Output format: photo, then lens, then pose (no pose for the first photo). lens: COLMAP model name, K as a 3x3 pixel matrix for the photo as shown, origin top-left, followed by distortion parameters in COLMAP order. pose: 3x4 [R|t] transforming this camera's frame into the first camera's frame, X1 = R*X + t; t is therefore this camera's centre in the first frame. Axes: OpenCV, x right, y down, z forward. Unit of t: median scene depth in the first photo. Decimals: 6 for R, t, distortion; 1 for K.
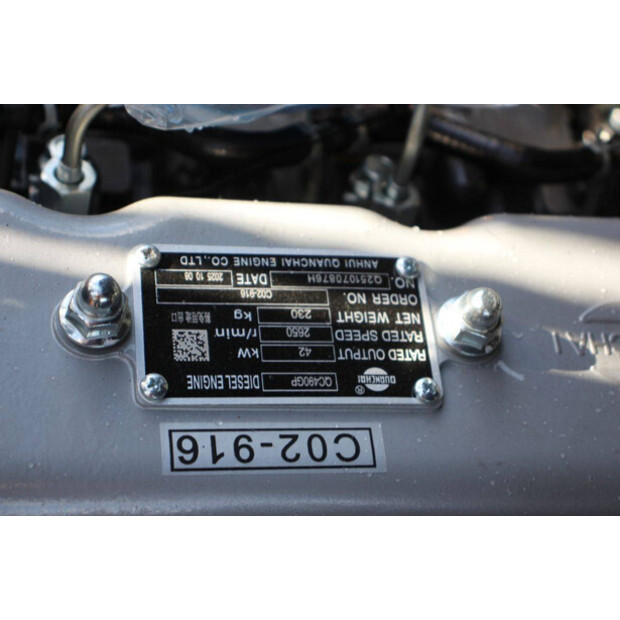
lens RADIAL K [[1473.0, 0, 312.4], [0, 1473.0, 307.0], [0, 0, 1]] dist [0.427609, 0.000000]
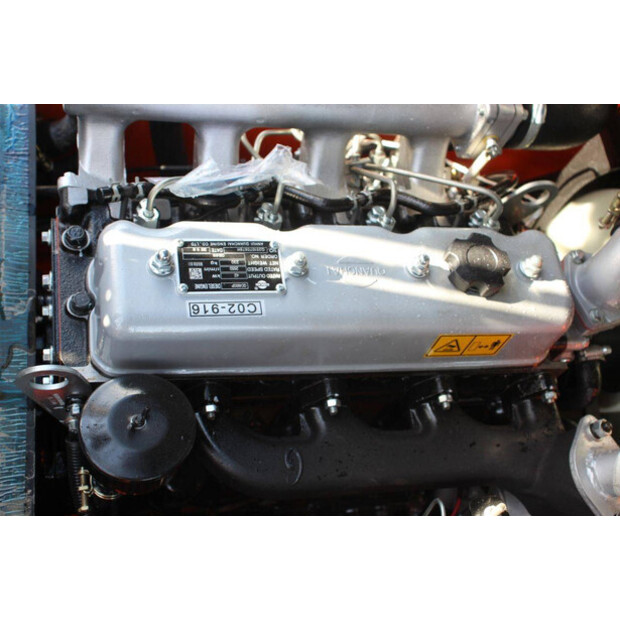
lens RADIAL K [[1190.1, 0, 311.0], [0, 1190.1, 313.0], [0, 0, 1]] dist [0.322667, 0.000000]
pose [[0.999623, -0.026692, 0.006454, 0.119256], [0.026615, 0.999577, 0.011700, 0.078549], [-0.006764, -0.011524, 0.999911, -1.263882]]
